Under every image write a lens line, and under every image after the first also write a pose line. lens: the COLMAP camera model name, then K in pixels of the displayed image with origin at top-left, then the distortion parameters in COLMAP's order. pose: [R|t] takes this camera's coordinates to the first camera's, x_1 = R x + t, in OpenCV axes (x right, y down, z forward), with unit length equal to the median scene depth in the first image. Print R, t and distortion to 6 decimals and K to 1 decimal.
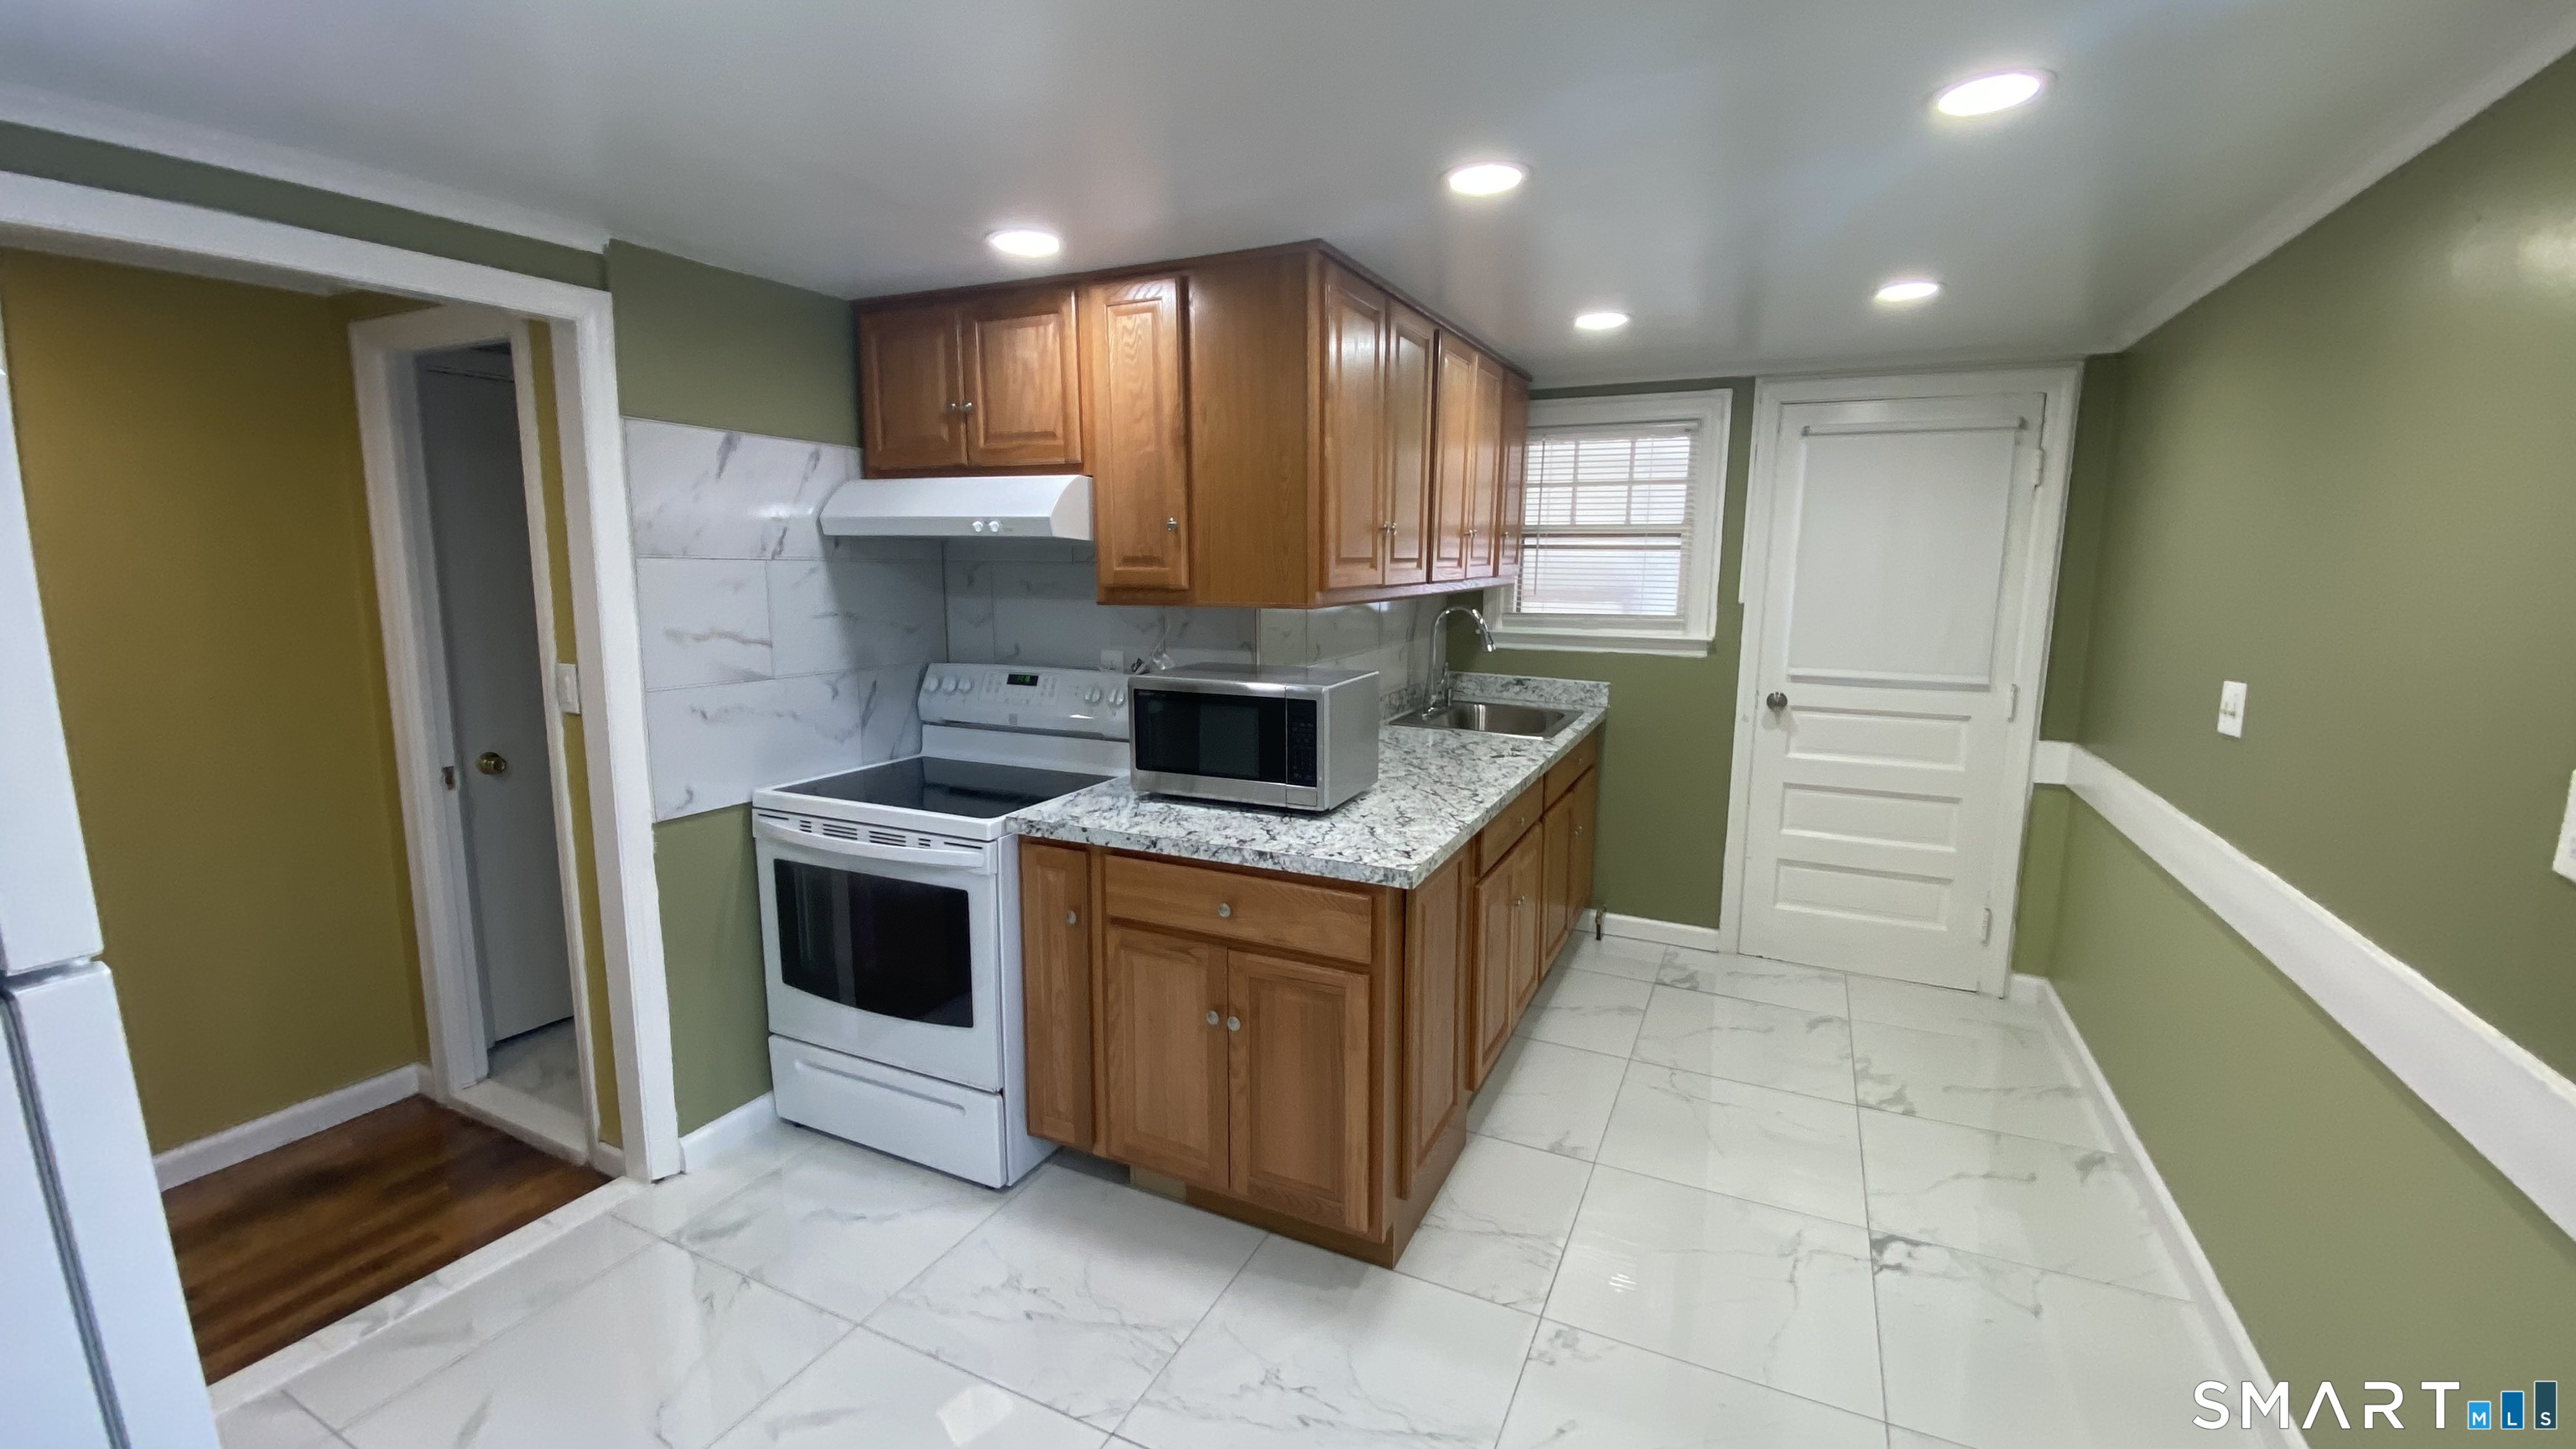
lens RADIAL K [[1035.8, 0, 1286.6], [0, 1035.8, 716.3], [0, 0, 1]] dist [0.021260, -0.022064]
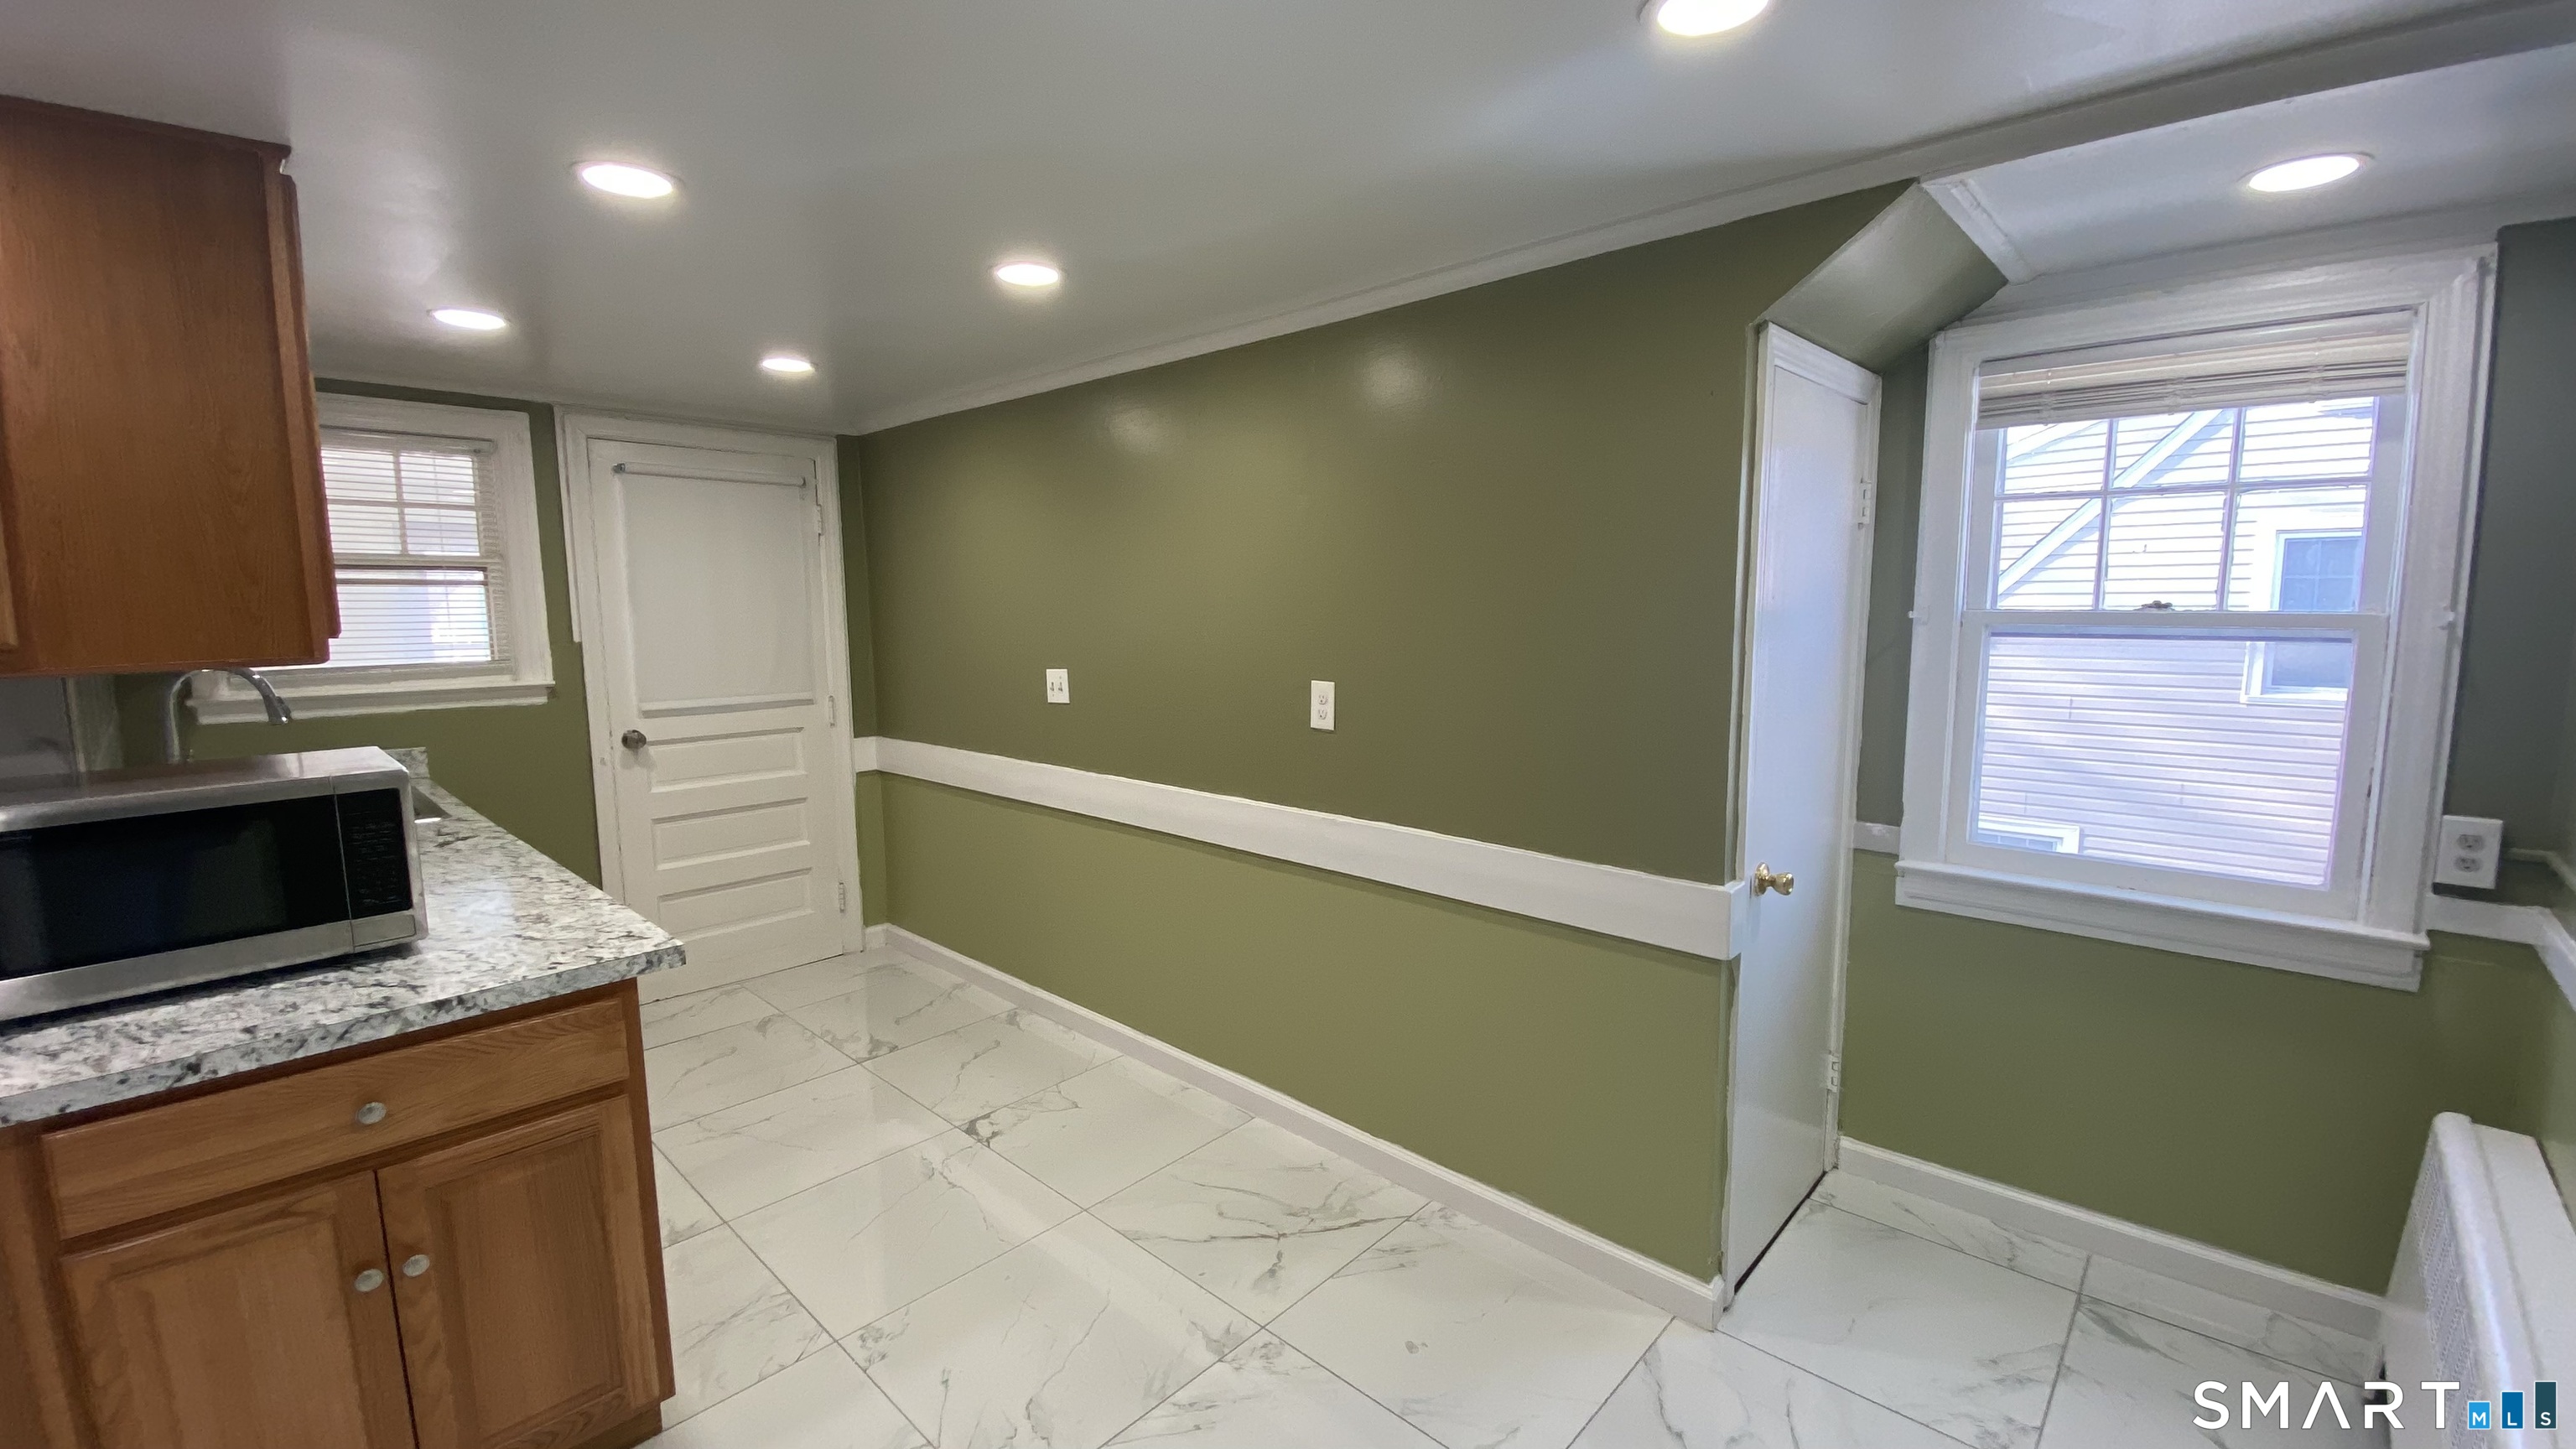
lens RADIAL K [[1035.8, 0, 1285.1], [0, 1035.8, 715.3], [0, 0, 1]] dist [0.021260, -0.022064]
pose [[0.293381, -0.114844, 0.949072, -0.429662], [0.152437, 0.985676, 0.072151, -0.021530], [-0.943764, 0.123507, 0.306685, 0.176062]]
